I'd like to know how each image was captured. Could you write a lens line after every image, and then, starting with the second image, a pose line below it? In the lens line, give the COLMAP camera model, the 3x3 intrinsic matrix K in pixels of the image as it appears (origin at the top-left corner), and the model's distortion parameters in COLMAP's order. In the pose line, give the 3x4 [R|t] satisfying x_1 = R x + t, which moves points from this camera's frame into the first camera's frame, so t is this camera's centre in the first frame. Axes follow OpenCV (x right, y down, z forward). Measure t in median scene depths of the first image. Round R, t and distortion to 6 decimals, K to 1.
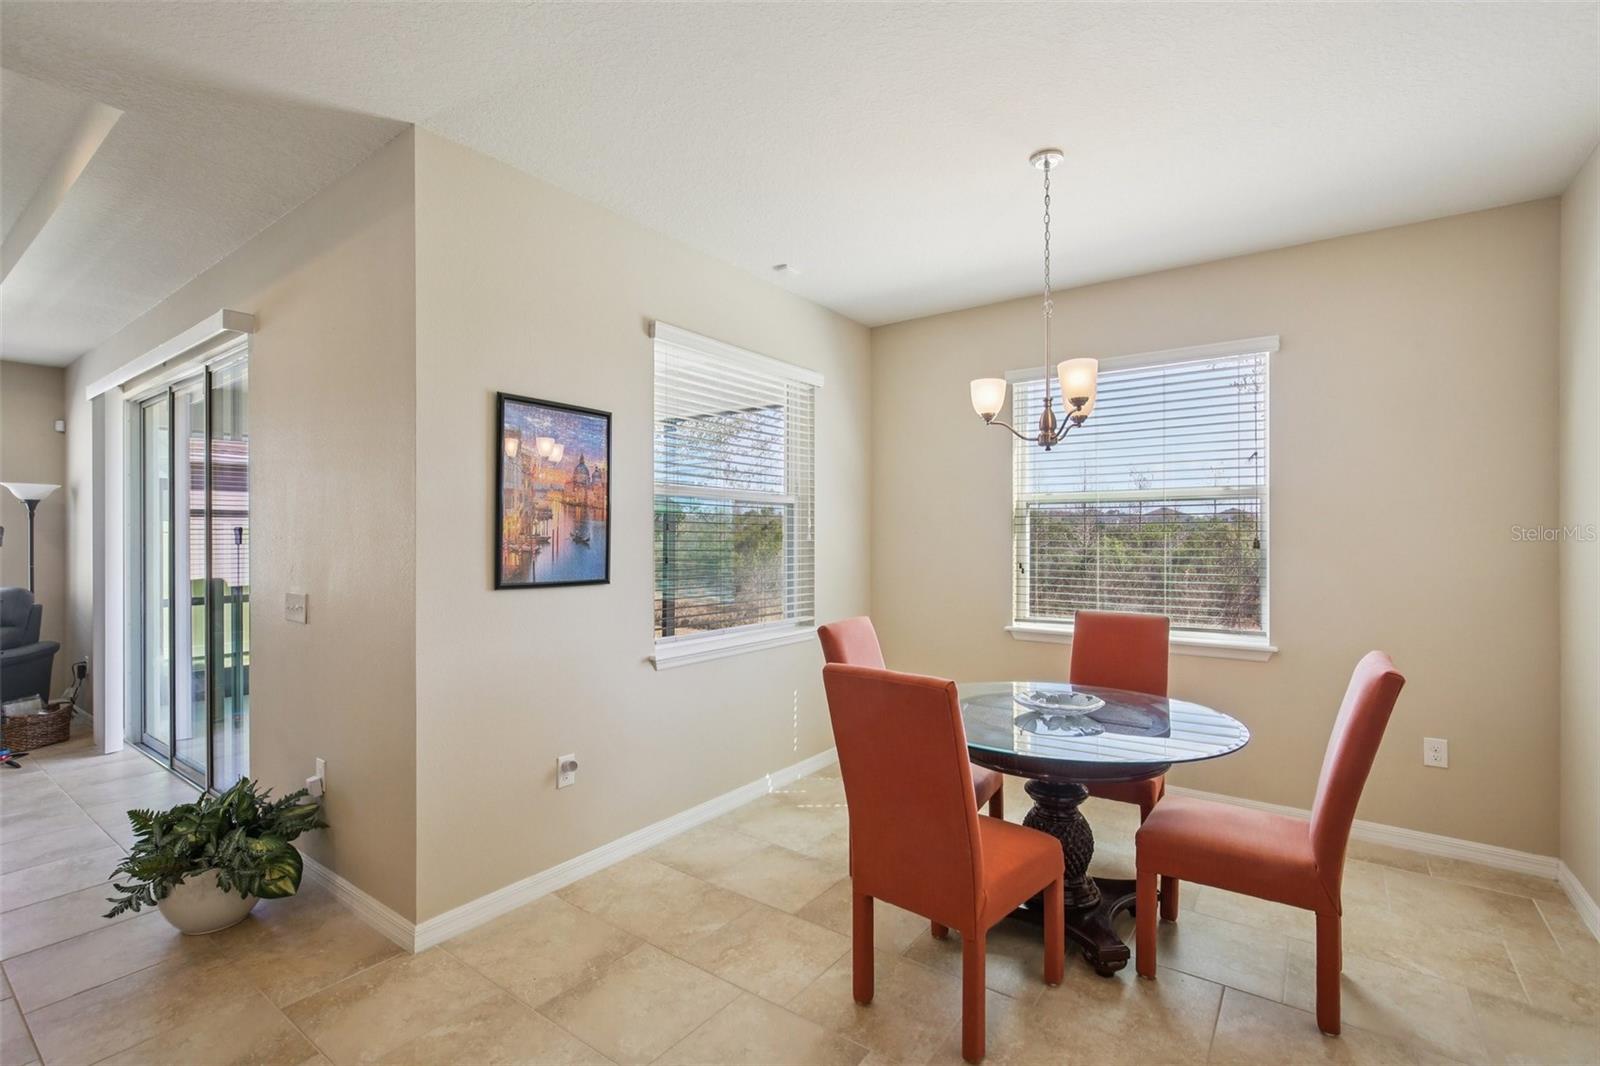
lens RADIAL K [[741.5, 0, 793.1], [0, 741.5, 535.3], [0, 0, 1]] dist [0.000977, 0.003471]
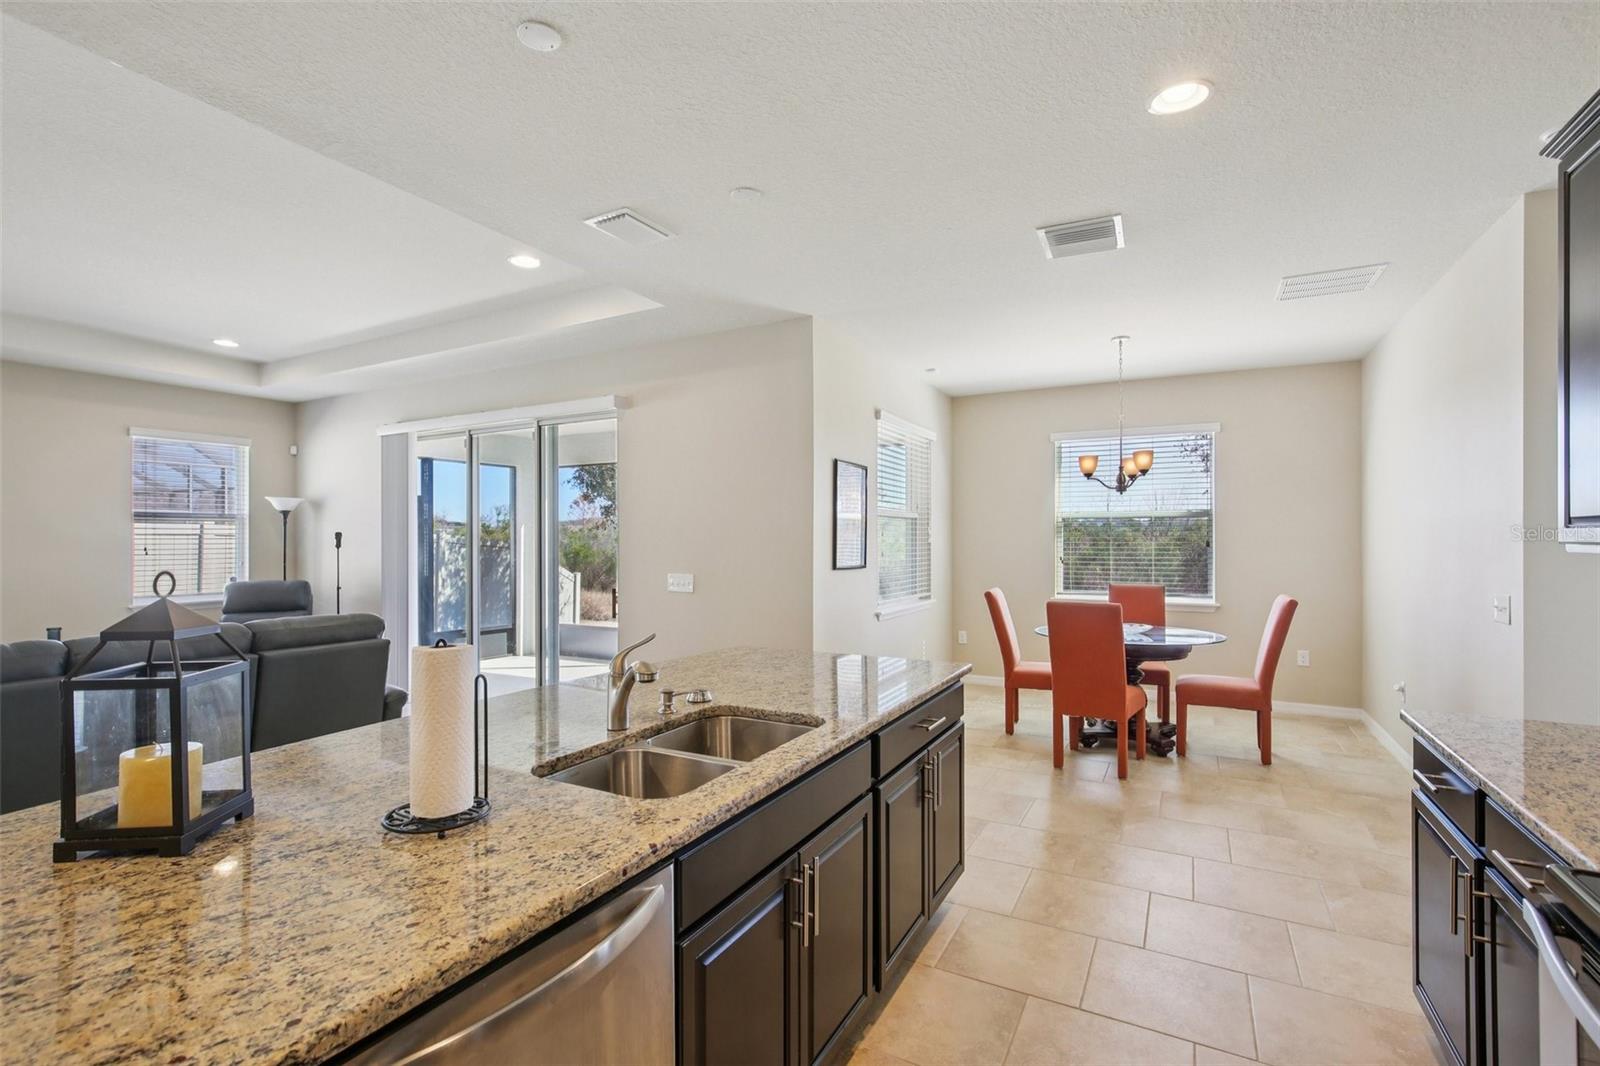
lens RADIAL K [[741.5, 0, 805.7], [0, 741.5, 536.8], [0, 0, 1]] dist [0.000977, 0.003471]
pose [[0.989874, 0.000647, 0.141944, -0.640192], [-0.000107, 0.999993, -0.003812, 0.001563], [-0.141946, 0.003758, 0.989867, -0.669477]]
